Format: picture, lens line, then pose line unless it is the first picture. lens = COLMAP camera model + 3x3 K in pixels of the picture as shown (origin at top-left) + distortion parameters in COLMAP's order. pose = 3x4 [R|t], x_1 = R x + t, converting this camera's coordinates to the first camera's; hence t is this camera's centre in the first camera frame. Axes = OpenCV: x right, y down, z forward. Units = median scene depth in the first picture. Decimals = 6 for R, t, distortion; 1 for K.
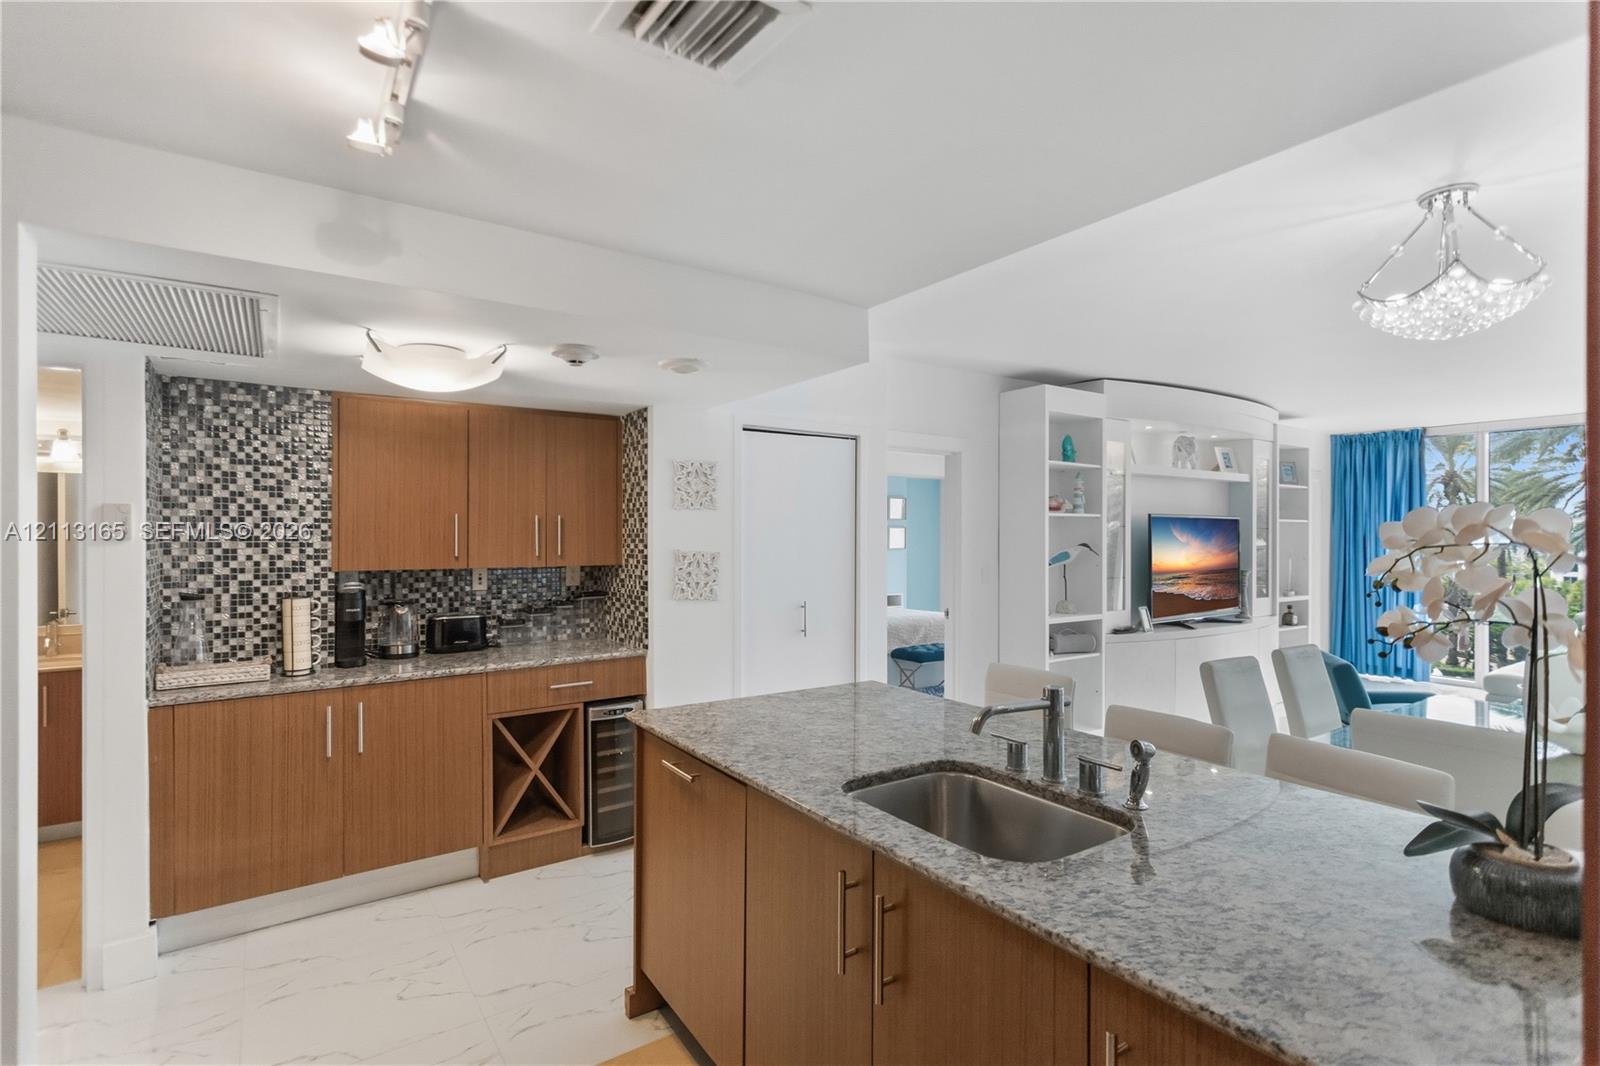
lens RADIAL K [[775.5, 0, 791.1], [0, 775.5, 536.4], [0, 0, 1]] dist [0.007389, -0.001557]
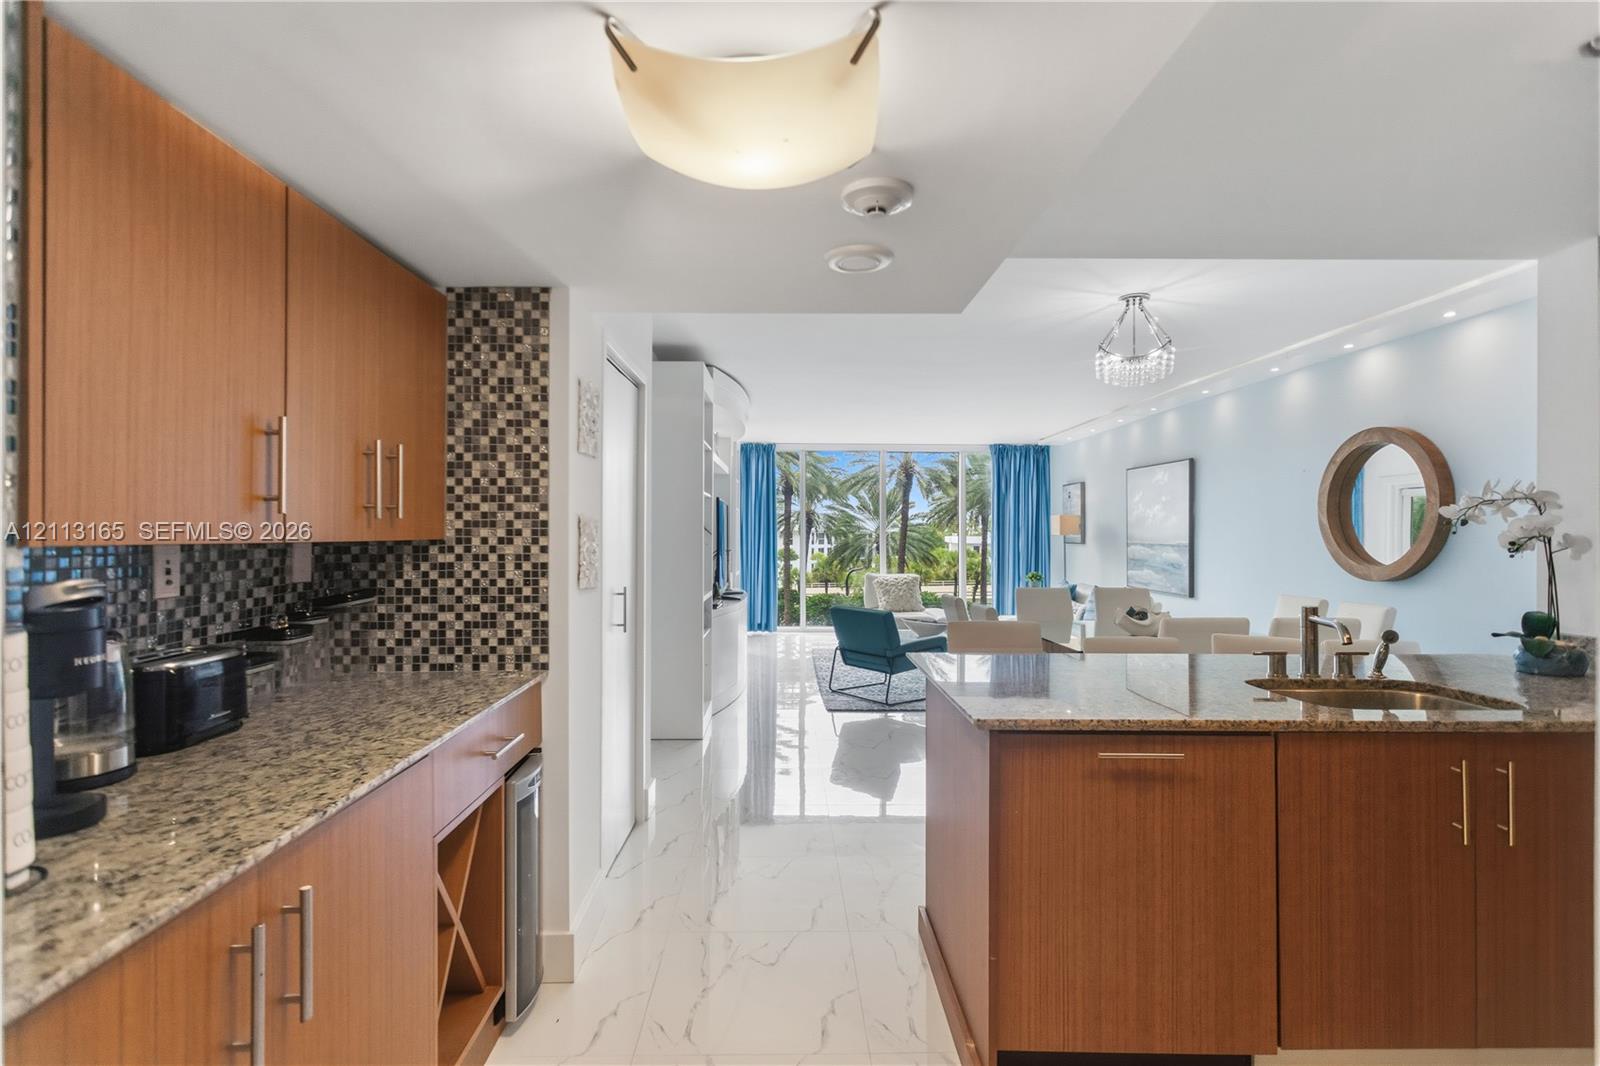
lens RADIAL K [[775.5, 0, 795.5], [0, 775.5, 532.8], [0, 0, 1]] dist [0.007389, -0.001557]
pose [[0.545026, 0.001730, 0.838417, -0.603703], [-0.001404, 0.999998, -0.001151, 0.033971], [-0.838418, -0.000550, 0.545028, 0.483598]]
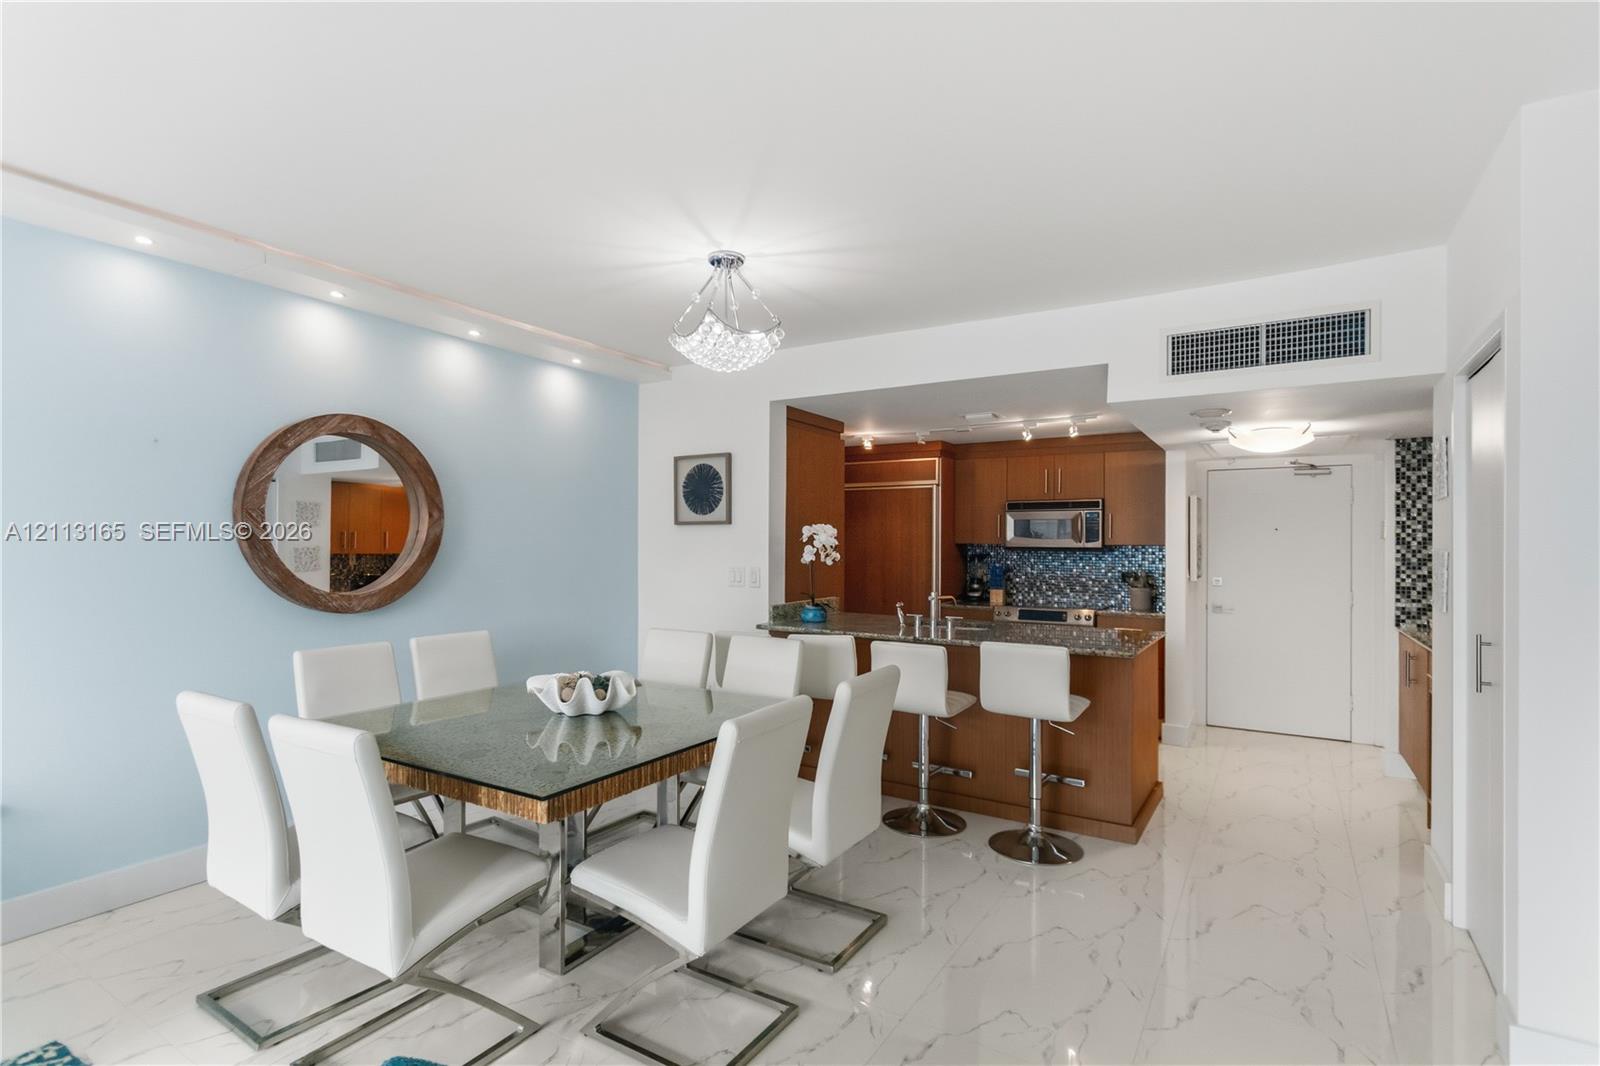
lens RADIAL K [[775.5, 0, 792.4], [0, 775.5, 542.6], [0, 0, 1]] dist [0.007389, -0.001557]
pose [[-0.917450, -0.008123, -0.397767, 0.848371], [-0.008352, 0.999964, -0.001158, 0.018878], [0.397763, 0.002260, -0.917486, 1.503957]]
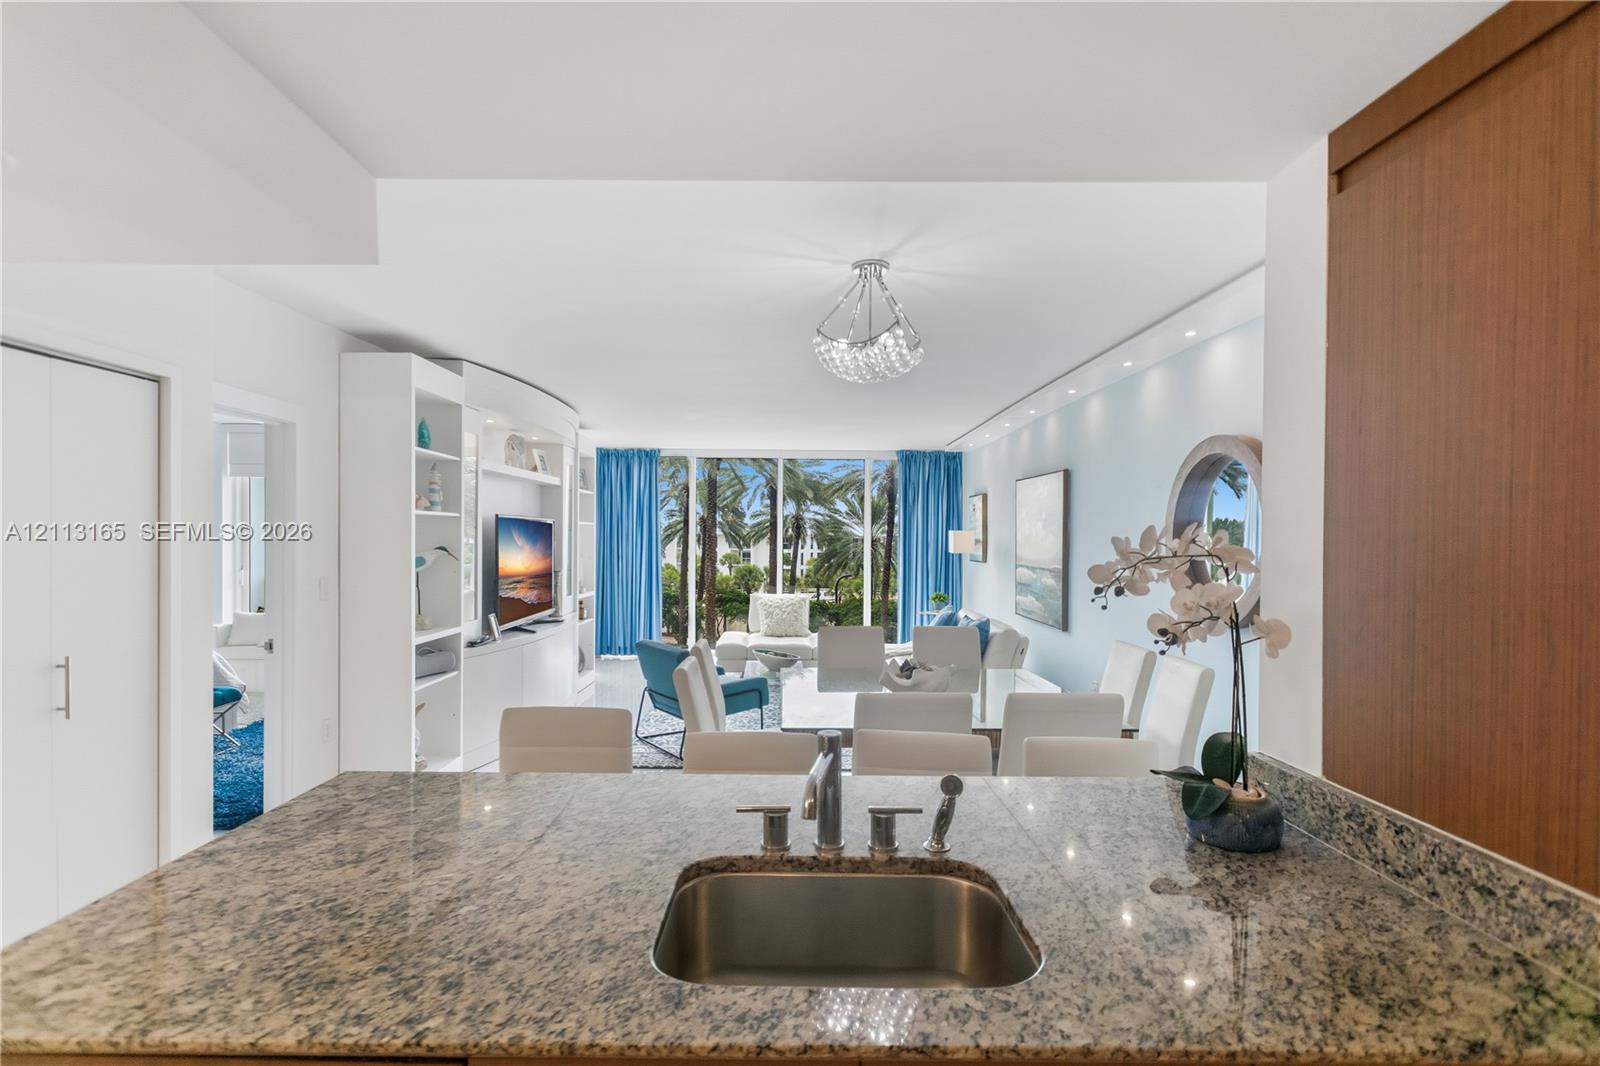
lens RADIAL K [[775.5, 0, 793.3], [0, 775.5, 542.0], [0, 0, 1]] dist [0.007389, -0.001557]
pose [[0.560892, -0.003052, 0.827883, -0.171999], [-0.004409, 0.999968, 0.006674, -0.005211], [-0.827877, -0.007394, 0.560861, 0.275654]]
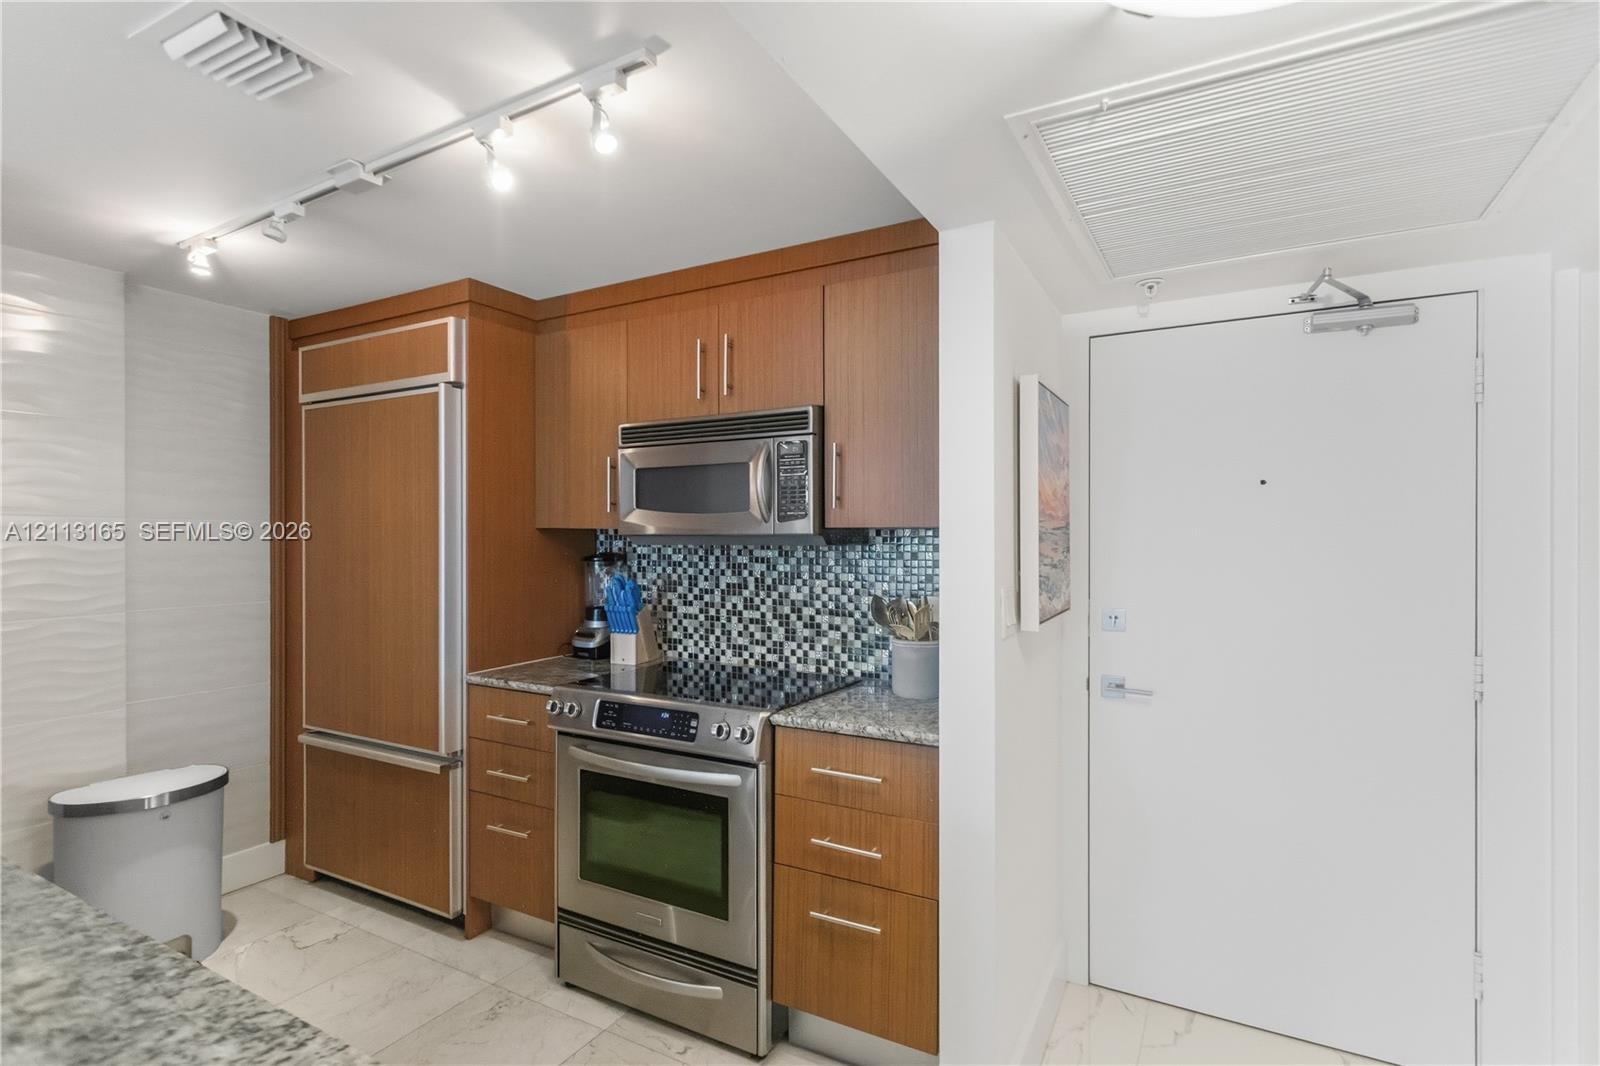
lens RADIAL K [[775.5, 0, 789.3], [0, 775.5, 539.7], [0, 0, 1]] dist [0.007389, -0.001557]
pose [[-0.897038, -0.000397, -0.441953, -0.112026], [-0.002390, 0.999989, 0.003953, 0.023654], [0.441947, 0.004602, -0.897029, 0.806212]]
